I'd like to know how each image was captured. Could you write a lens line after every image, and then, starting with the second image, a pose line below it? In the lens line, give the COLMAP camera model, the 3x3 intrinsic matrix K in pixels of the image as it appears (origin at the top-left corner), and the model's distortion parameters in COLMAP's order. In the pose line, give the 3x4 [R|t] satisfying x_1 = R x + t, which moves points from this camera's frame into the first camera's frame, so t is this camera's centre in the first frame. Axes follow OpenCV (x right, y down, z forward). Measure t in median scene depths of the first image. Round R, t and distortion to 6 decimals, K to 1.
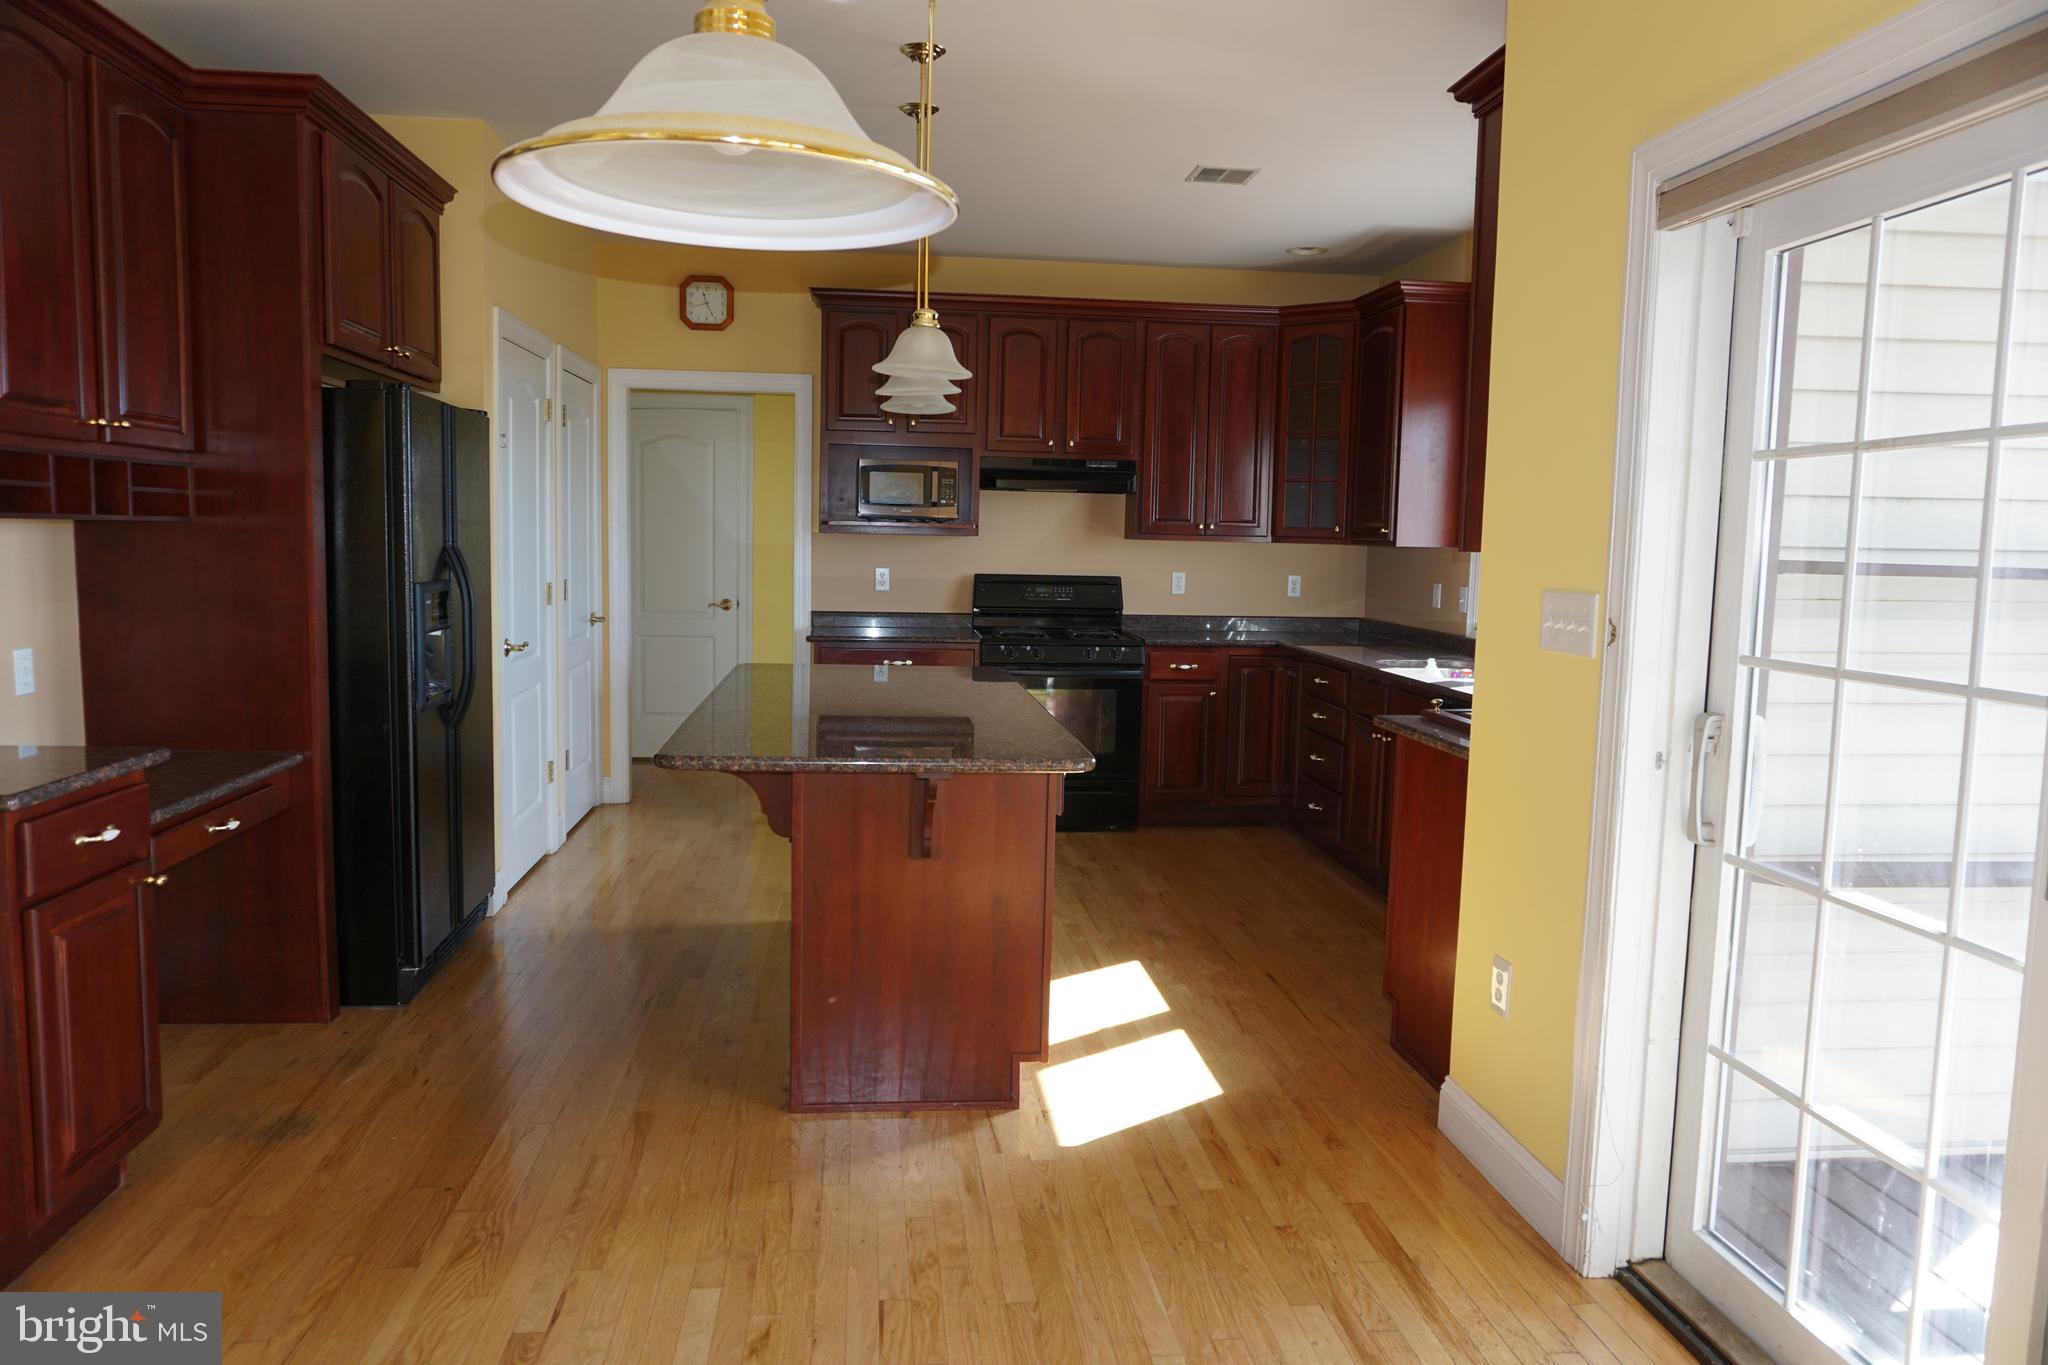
lens RADIAL K [[1357.6, 0, 1019.7], [0, 1357.6, 676.9], [0, 0, 1]] dist [-0.061443, 0.052110]
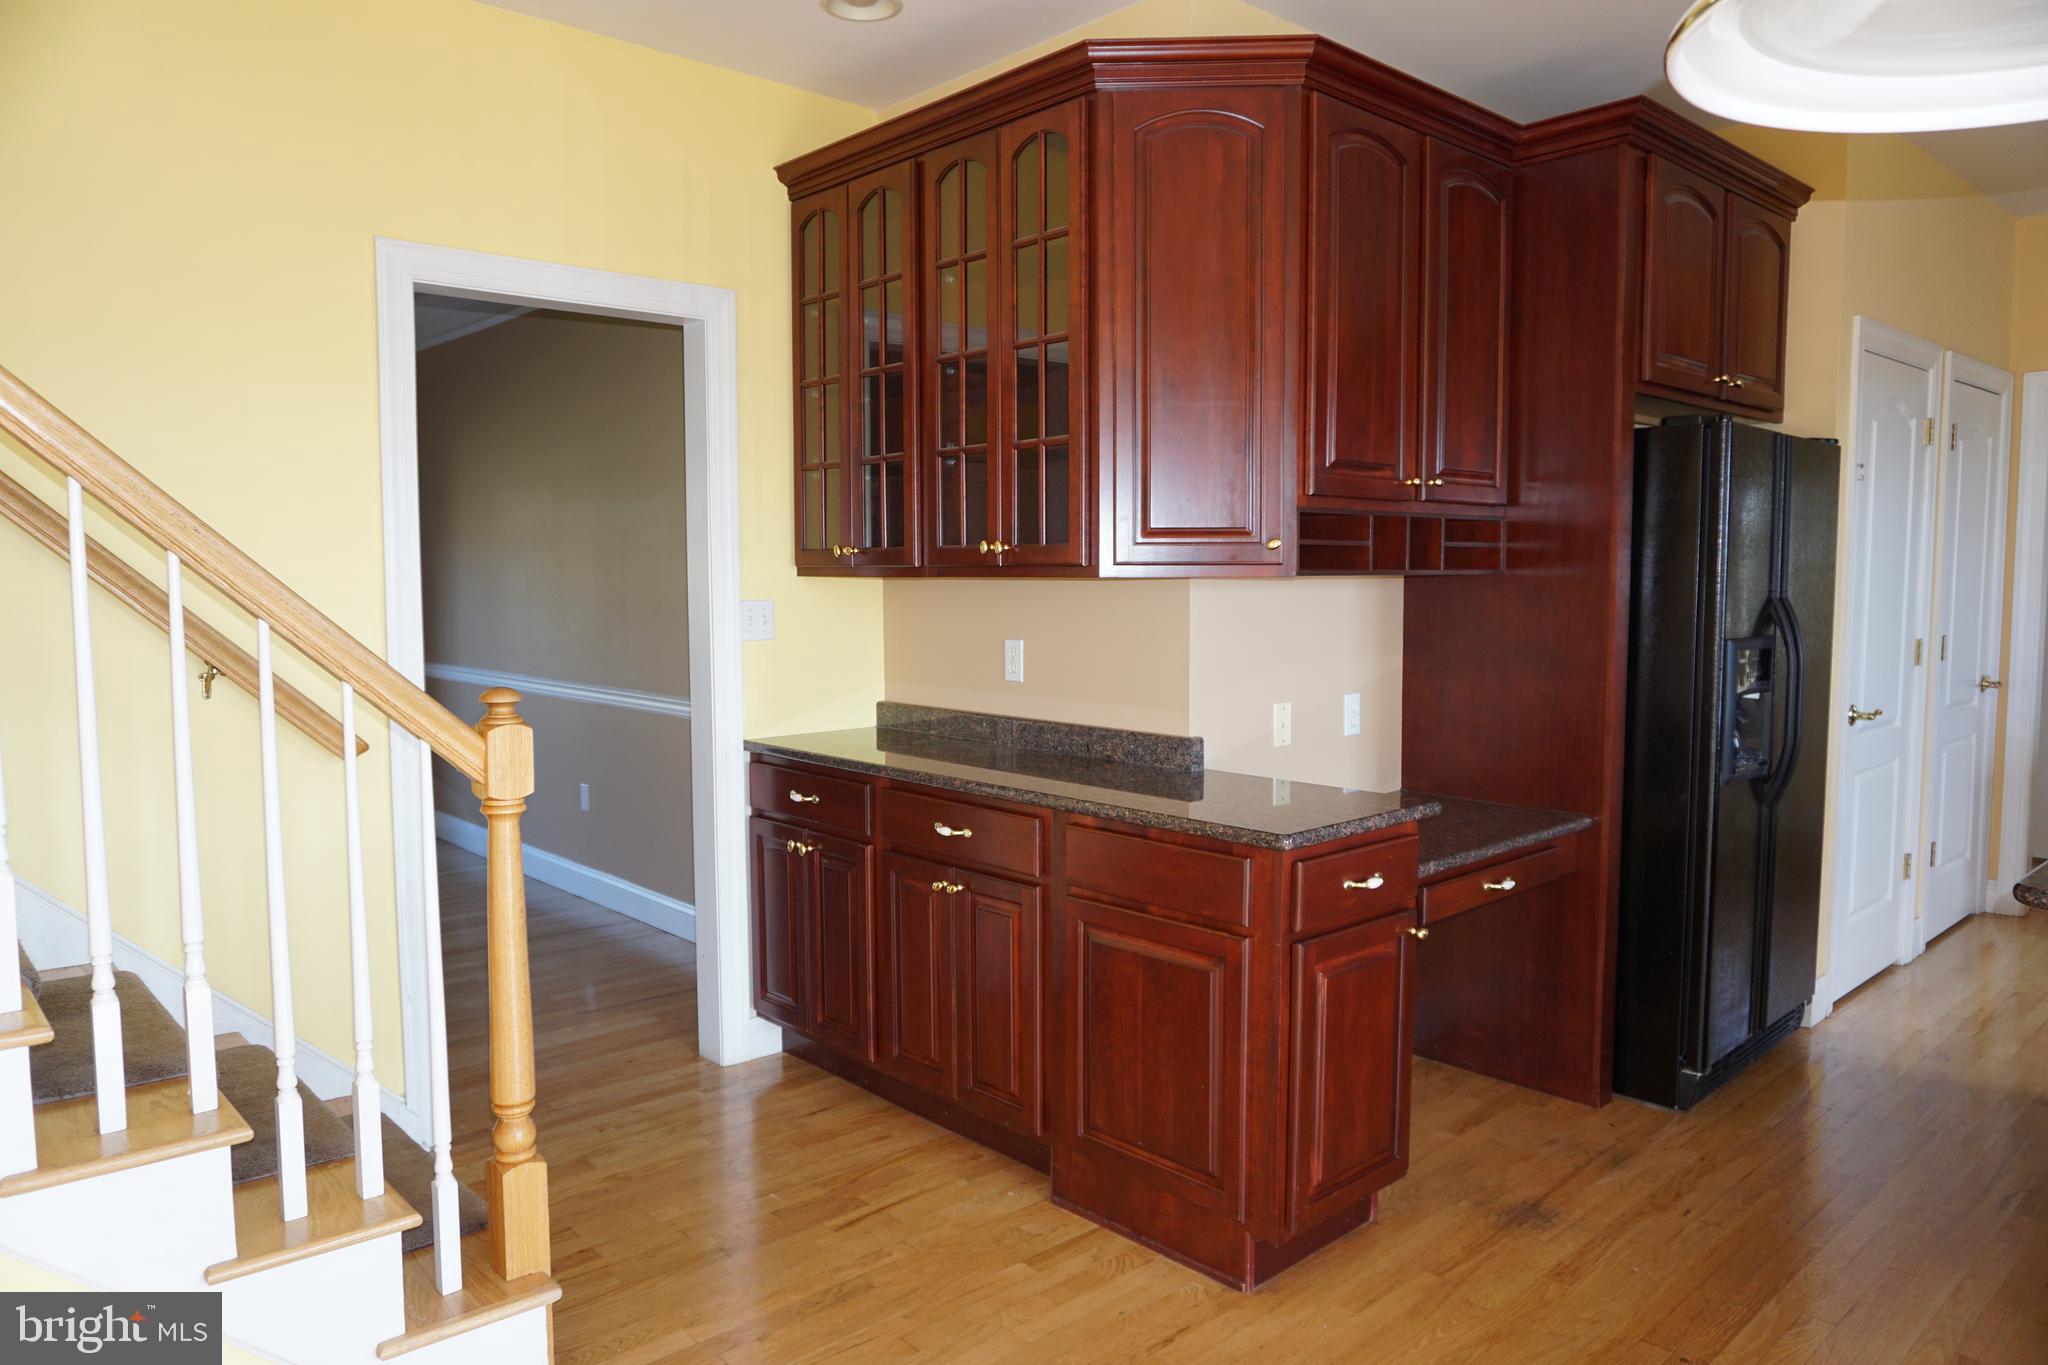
lens RADIAL K [[1357.6, 0, 1019.7], [0, 1357.6, 676.9], [0, 0, 1]] dist [-0.061443, 0.052110]
pose [[0.581557, 0.037701, -0.812631, -0.003775], [-0.066696, 0.997772, -0.001440, -0.013633], [0.810767, 0.055036, 0.582776, 0.118347]]
